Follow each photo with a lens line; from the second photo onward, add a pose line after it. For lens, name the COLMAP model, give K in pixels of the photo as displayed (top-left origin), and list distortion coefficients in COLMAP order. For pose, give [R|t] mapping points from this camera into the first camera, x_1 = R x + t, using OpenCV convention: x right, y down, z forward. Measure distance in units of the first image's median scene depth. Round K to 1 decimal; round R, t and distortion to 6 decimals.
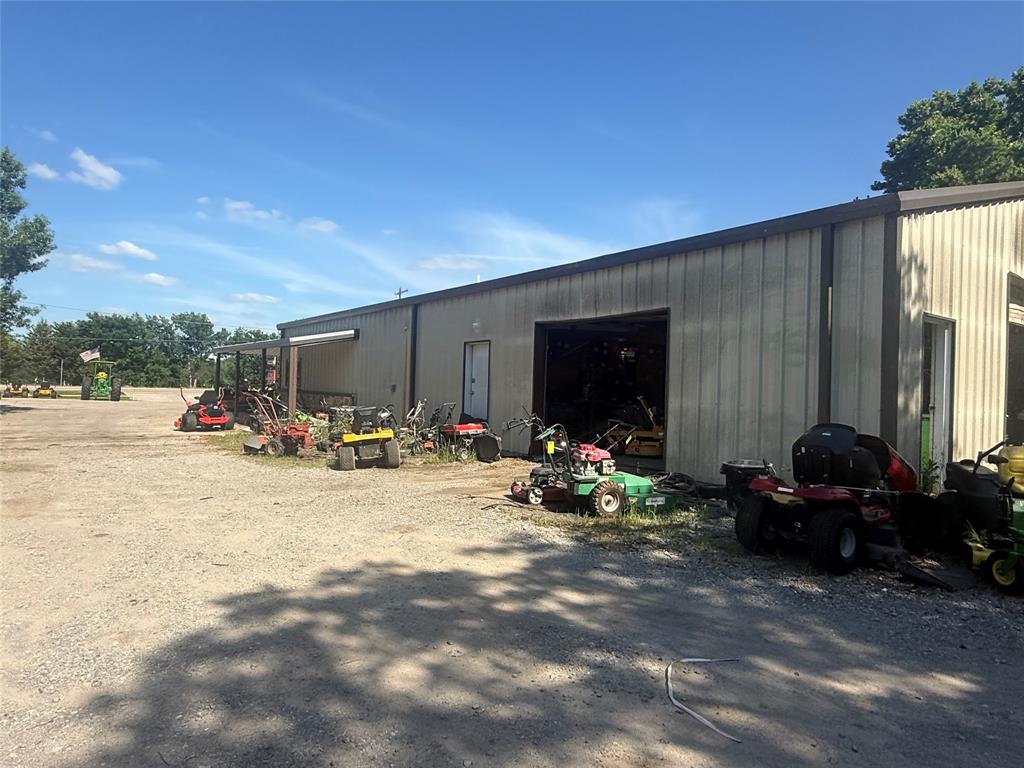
lens RADIAL K [[632.8, 0, 516.9], [0, 632.8, 384.2], [0, 0, 1]] dist [-0.006462, 0.004126]
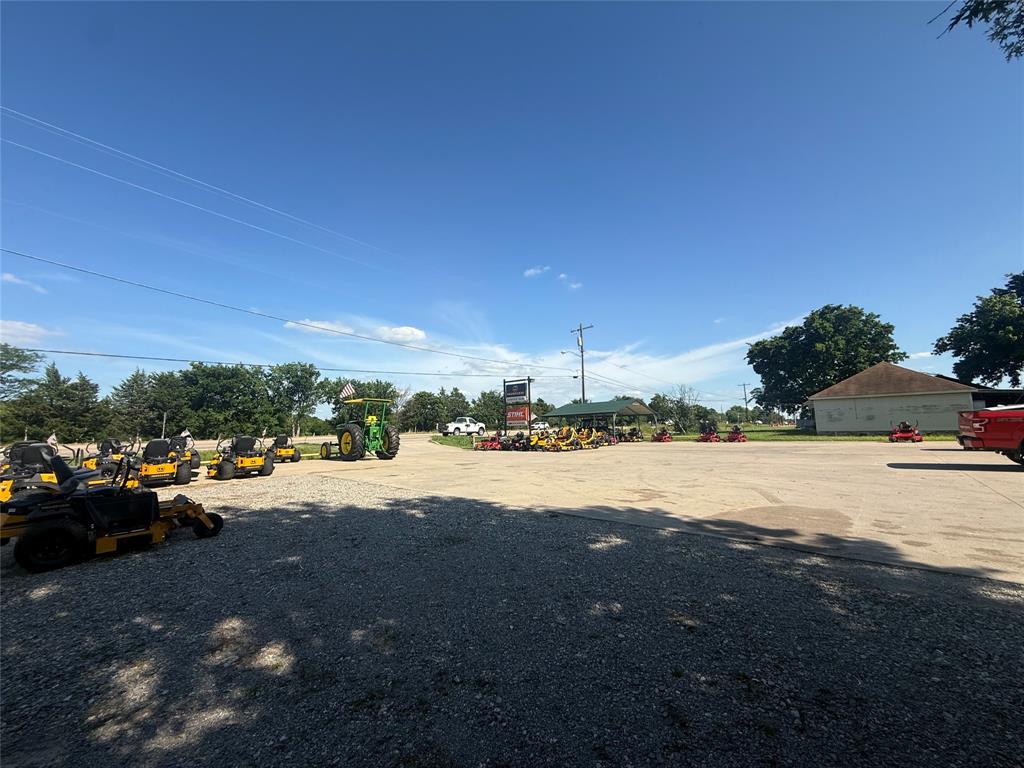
lens RADIAL K [[410.6, 0, 510.2], [0, 410.6, 379.5], [0, 0, 1]] dist [-0.002742, 0.000575]
pose [[0.980591, -0.025093, 0.194451, -2.215266], [0.045399, 0.993882, -0.100683, -0.024796], [-0.190735, 0.107557, 0.975731, 2.087111]]
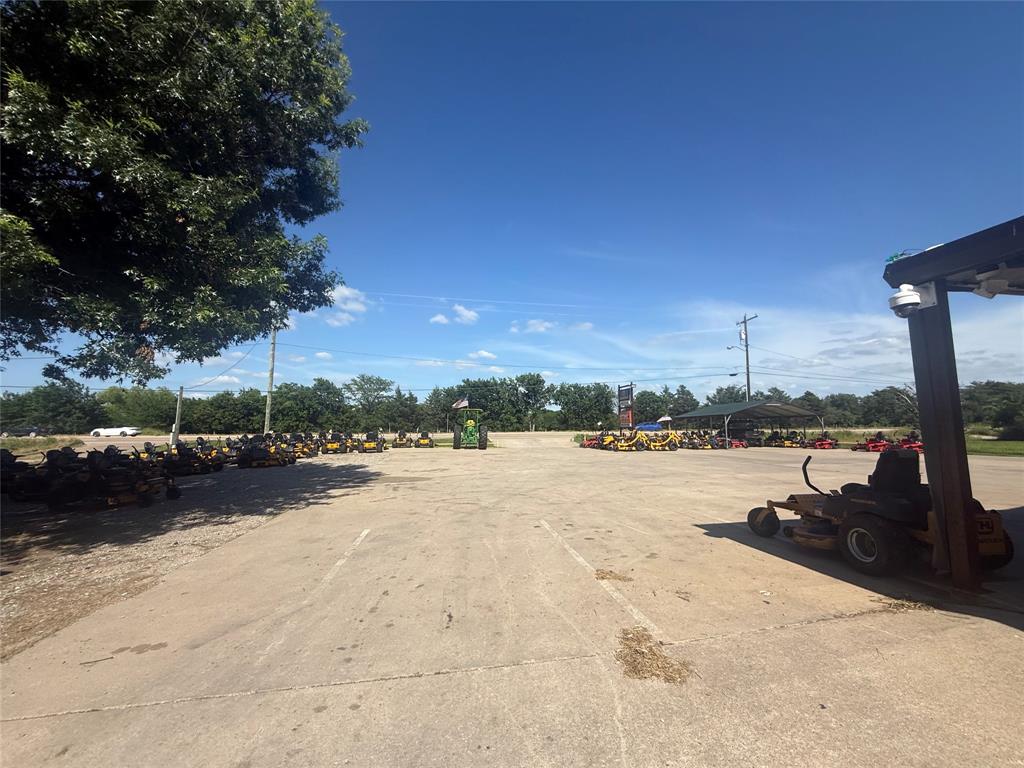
lens RADIAL K [[410.6, 0, 512.4], [0, 410.6, 389.2], [0, 0, 1]] dist [-0.002742, 0.000575]
pose [[0.882948, -0.075657, -0.463335, -1.132161], [0.035295, 0.994834, -0.095183, -0.012314], [0.468143, 0.067688, 0.881056, 1.747536]]
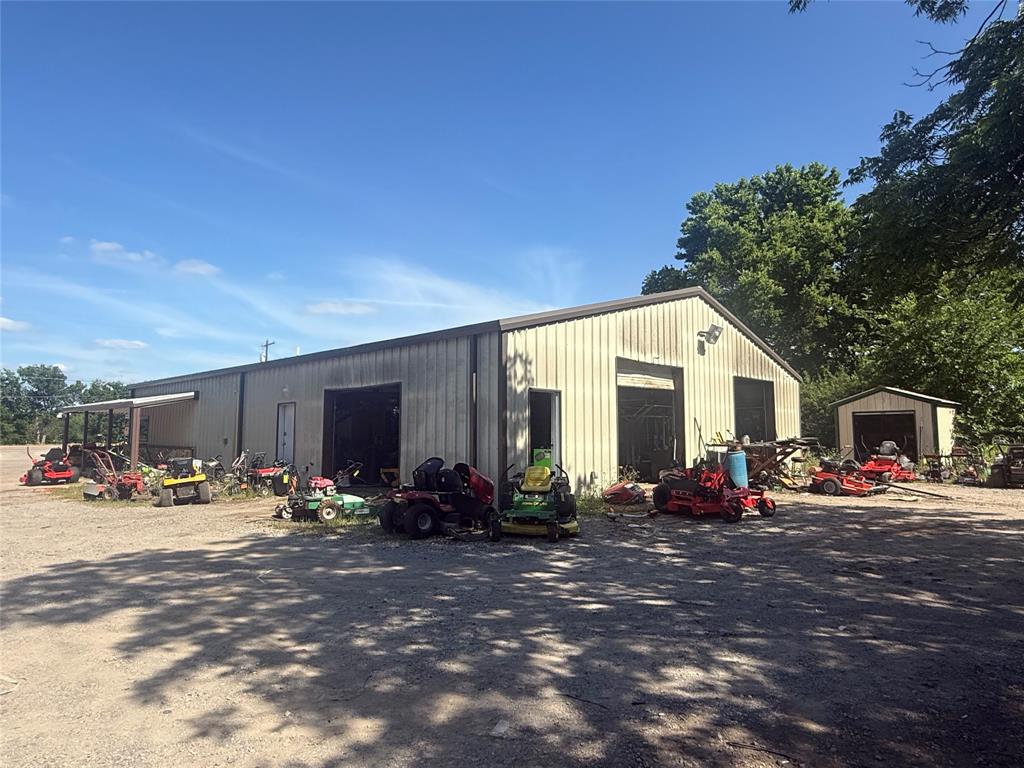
lens RADIAL K [[632.8, 0, 515.2], [0, 632.8, 367.7], [0, 0, 1]] dist [-0.006462, 0.004126]
pose [[0.985597, -0.013564, 0.168565, 0.187313], [0.029340, 0.995377, -0.091455, -0.008748], [-0.166545, 0.095084, 0.981439, -0.358583]]
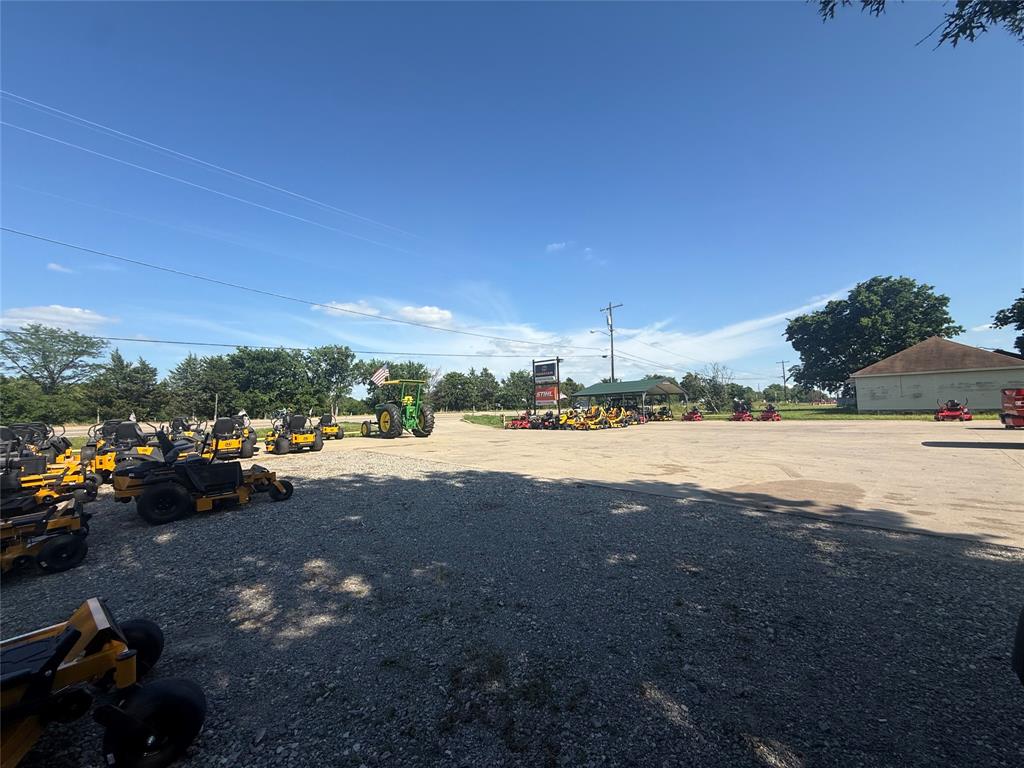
lens RADIAL K [[410.6, 0, 509.8], [0, 410.6, 381.3], [0, 0, 1]] dist [-0.002742, 0.000575]
pose [[0.991560, -0.042479, 0.122492, -2.225135], [0.048956, 0.997531, -0.050358, -0.024619], [-0.120050, 0.055930, 0.991191, 2.043647]]
